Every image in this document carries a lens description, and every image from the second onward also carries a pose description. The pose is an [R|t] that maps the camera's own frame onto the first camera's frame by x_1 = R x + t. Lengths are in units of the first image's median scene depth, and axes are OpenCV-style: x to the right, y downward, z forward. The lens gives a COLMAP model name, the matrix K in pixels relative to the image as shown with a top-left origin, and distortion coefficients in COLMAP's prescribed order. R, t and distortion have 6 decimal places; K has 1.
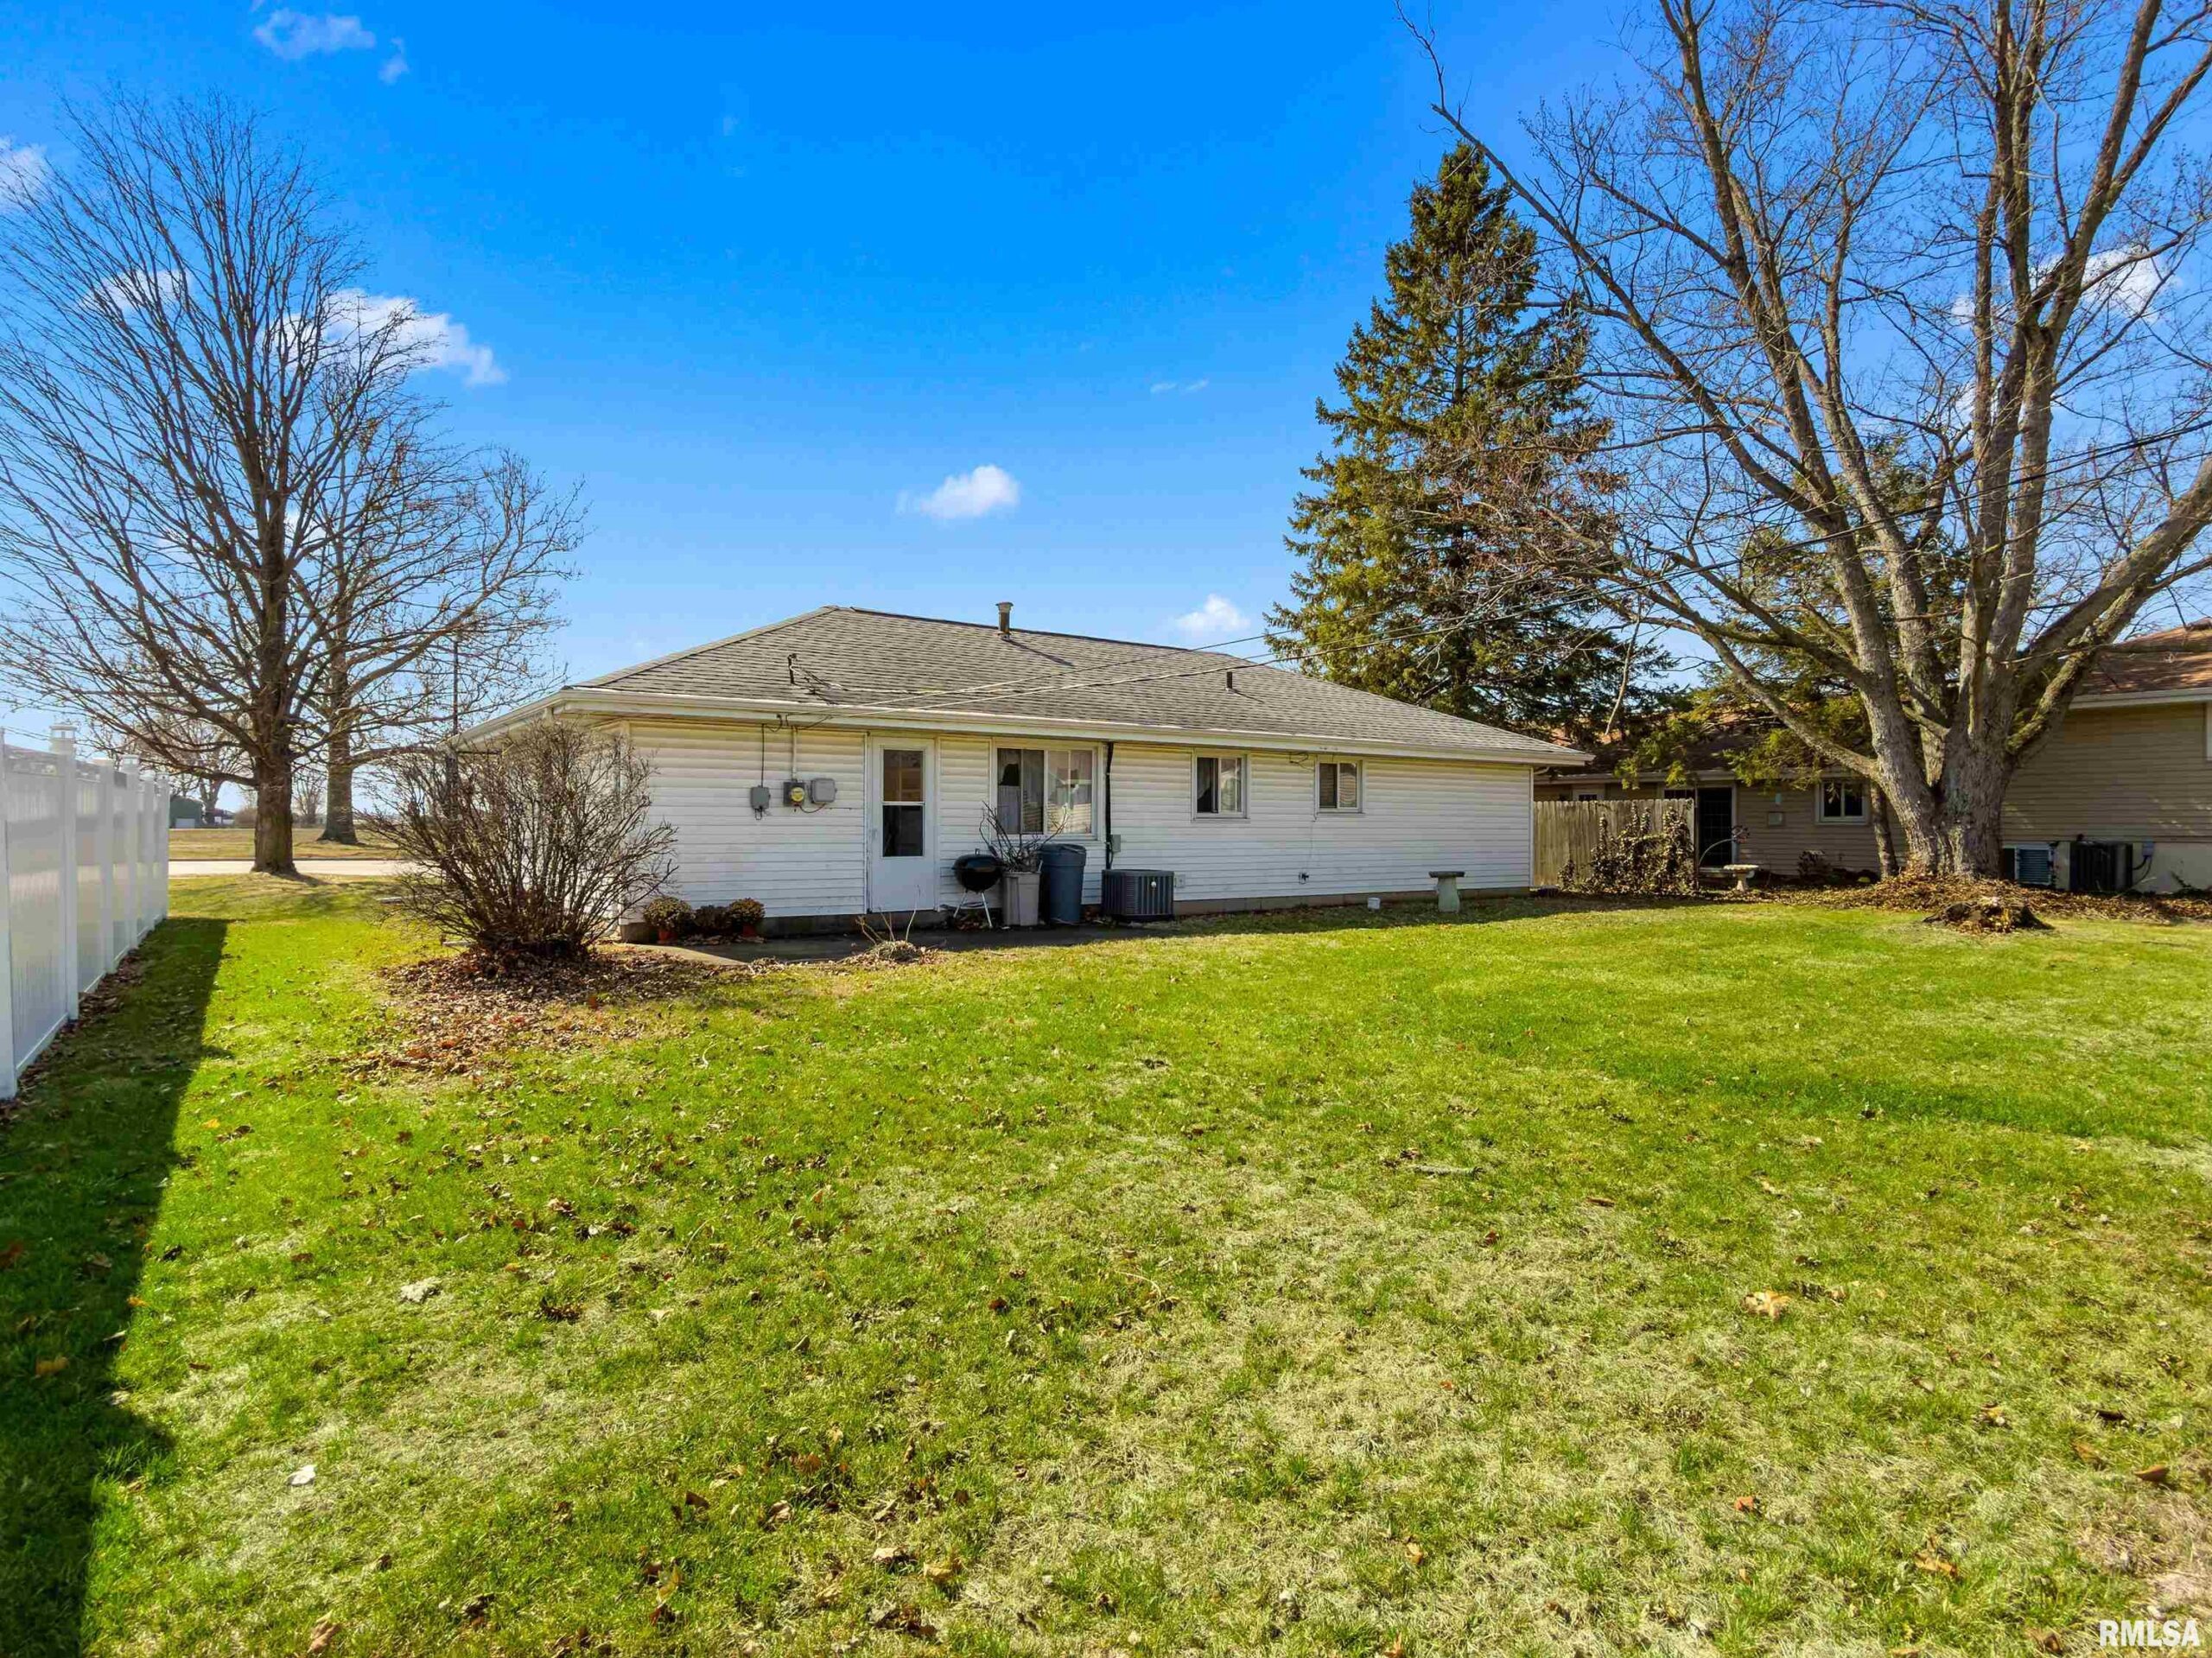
lens RADIAL K [[1190.1, 0, 1106.0], [0, 1190.1, 829.0], [0, 0, 1]] dist [-0.001153, 0.000628]
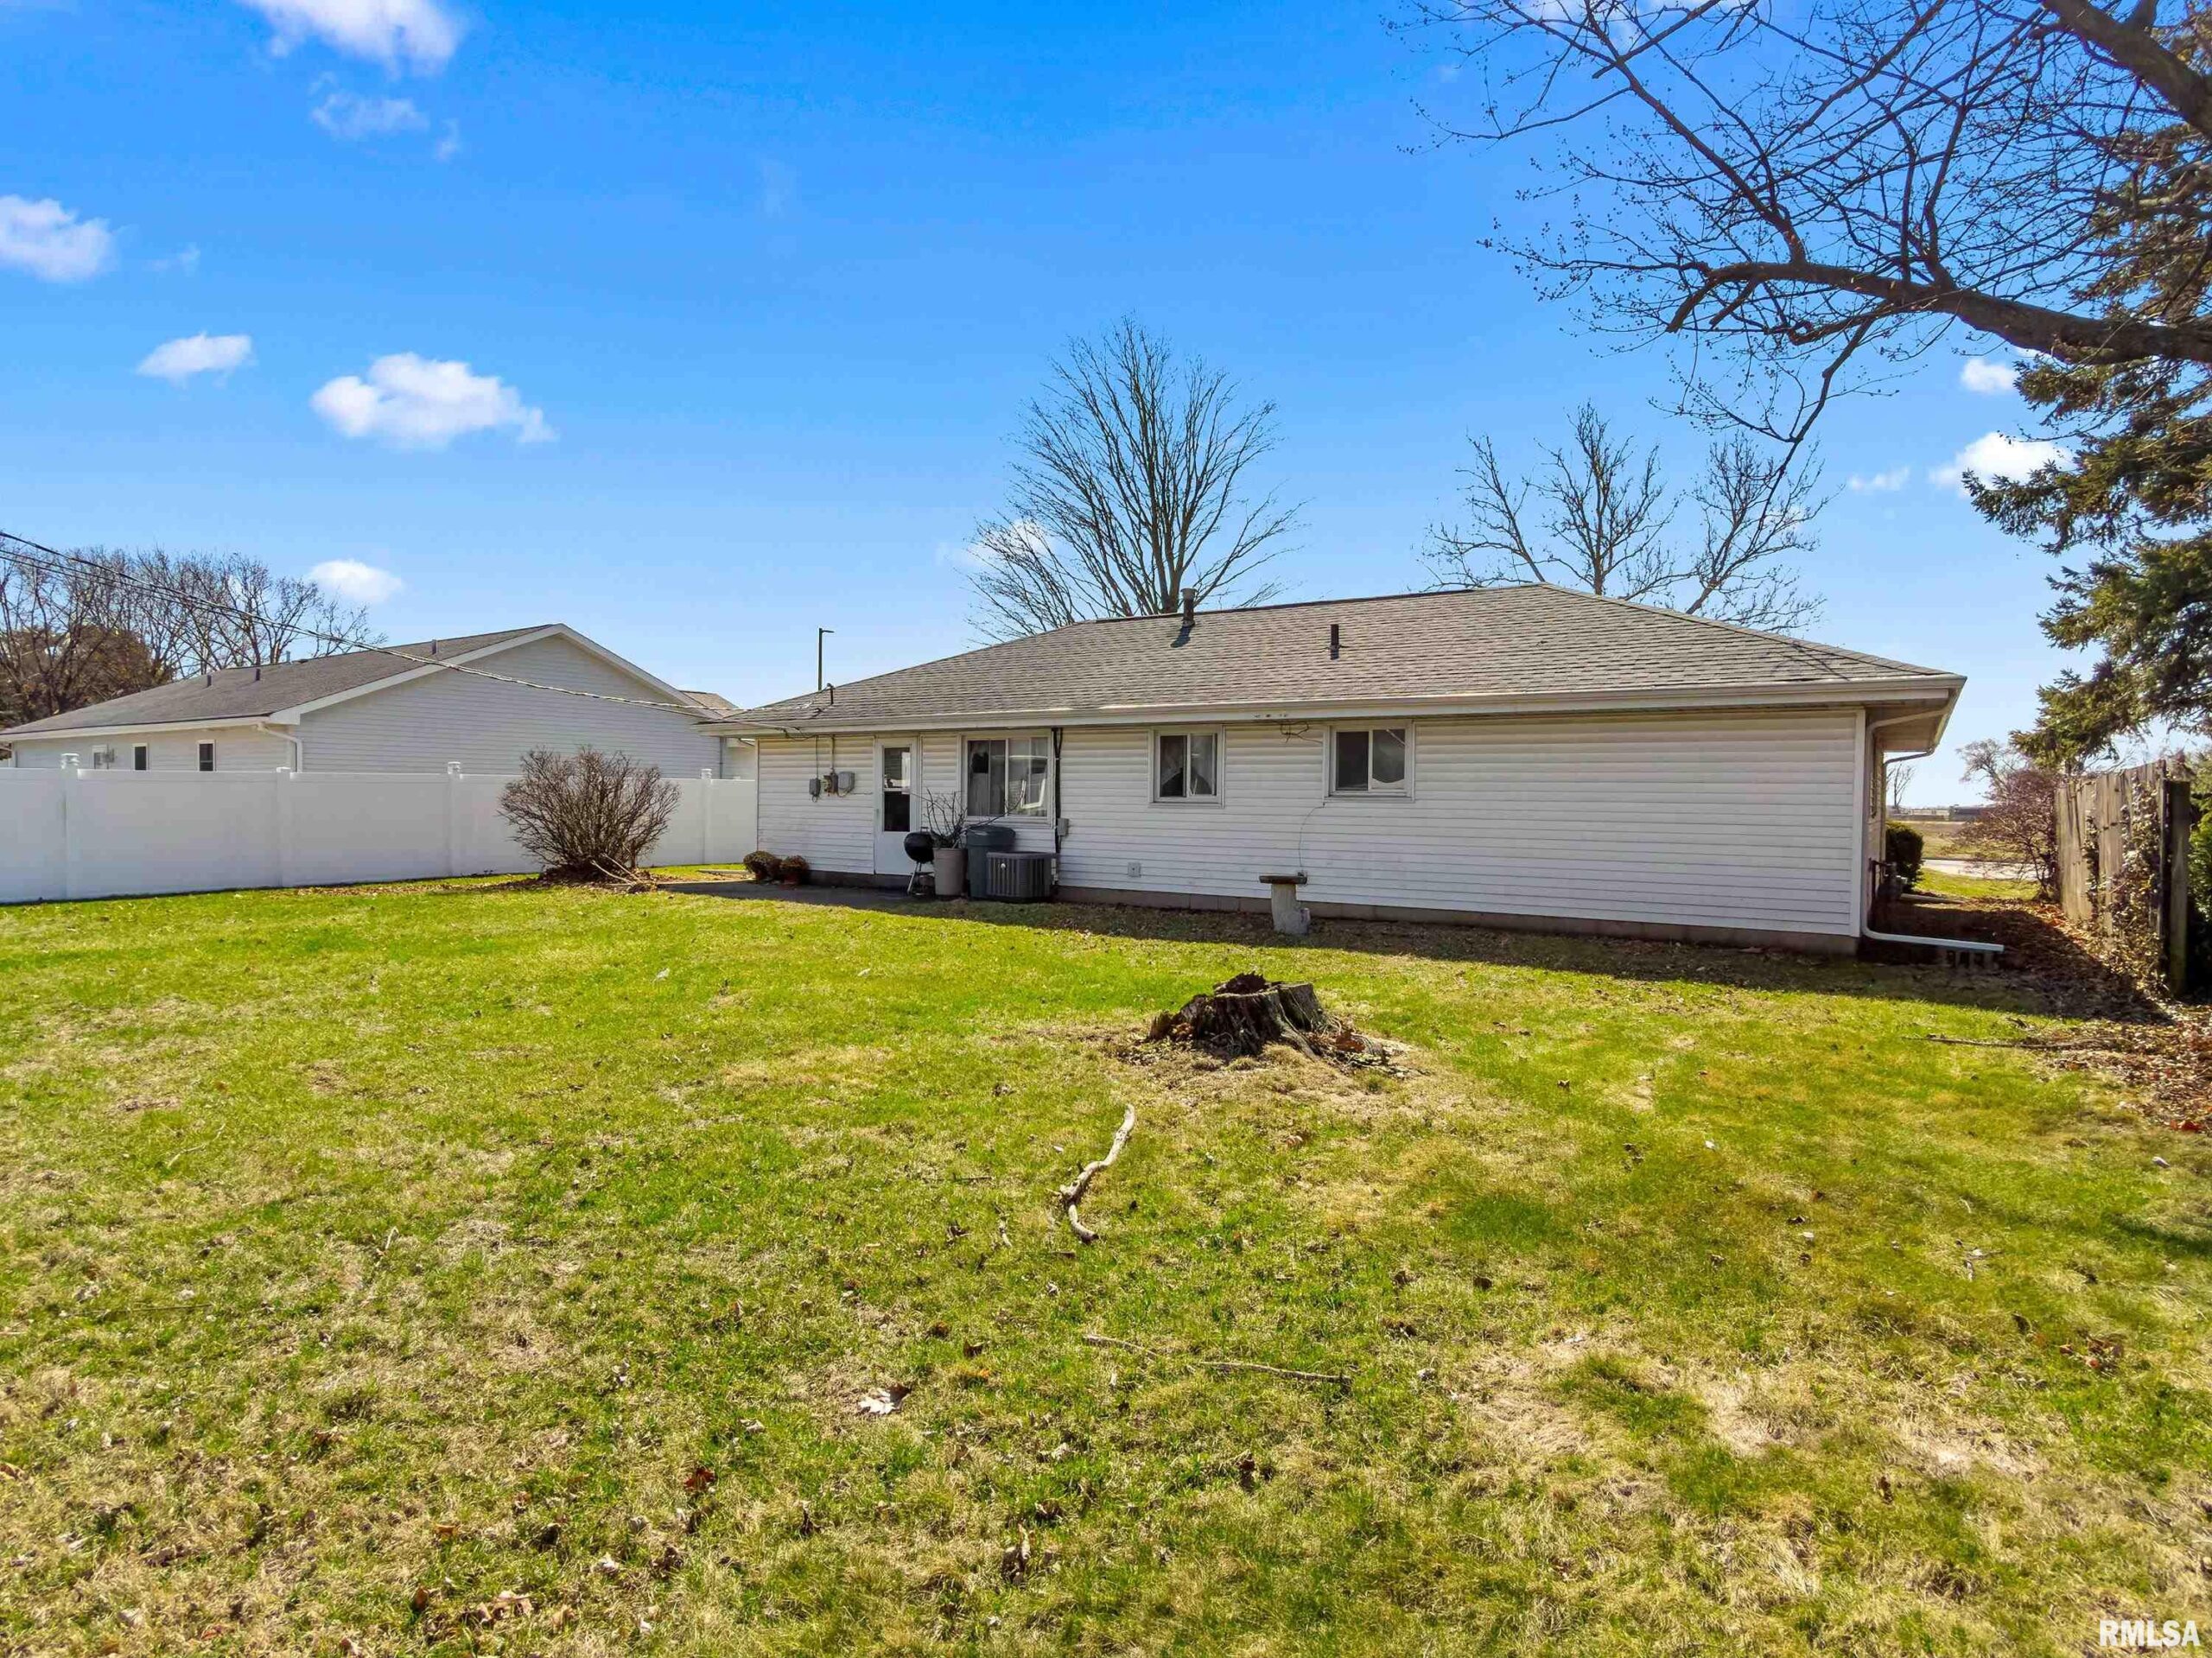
lens RADIAL K [[1190.1, 0, 1106.0], [0, 1190.1, 829.0], [0, 0, 1]] dist [-0.001153, 0.000628]
pose [[0.358721, 0.021406, -0.933199, 0.976596], [-0.013530, 0.999751, 0.017731, -0.004496], [0.933347, 0.006266, 0.358921, 0.671119]]
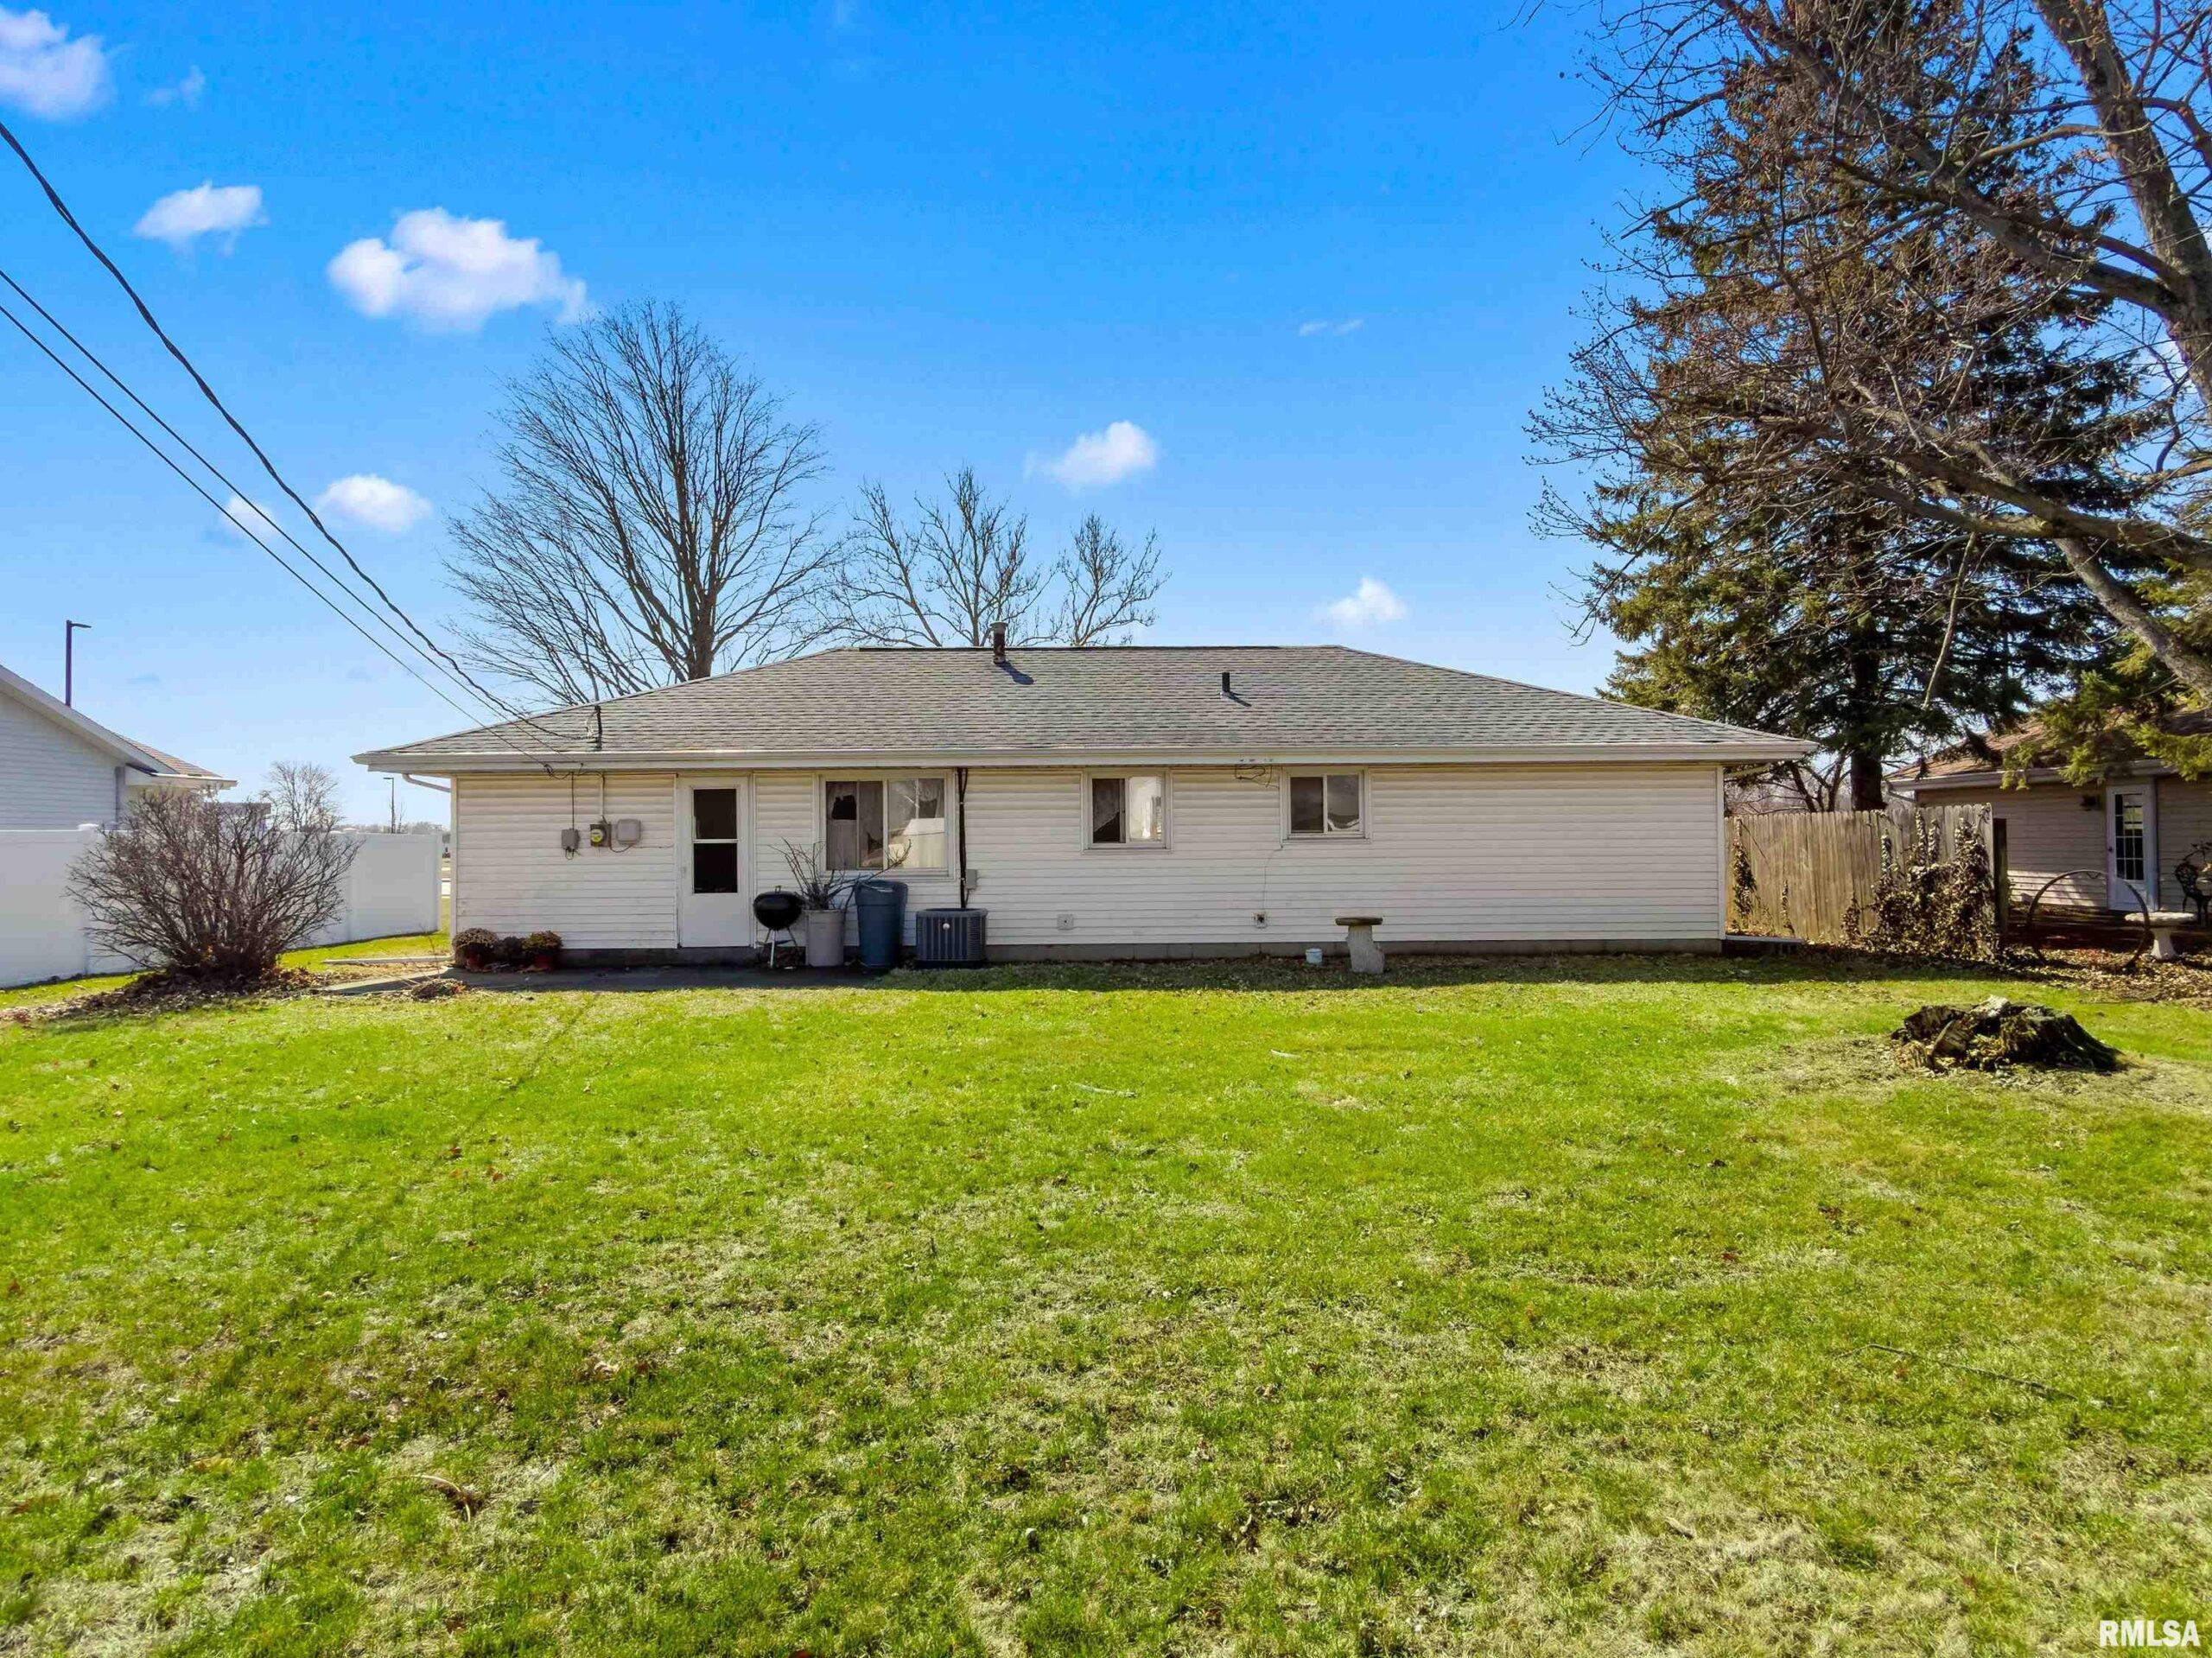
lens RADIAL K [[1190.1, 0, 1106.0], [0, 1190.1, 829.0], [0, 0, 1]] dist [-0.001153, 0.000628]
pose [[0.821185, -0.019243, -0.570337, 0.613149], [0.011716, 0.999789, -0.016863, -0.009645], [0.570542, 0.007166, 0.821237, 0.314267]]
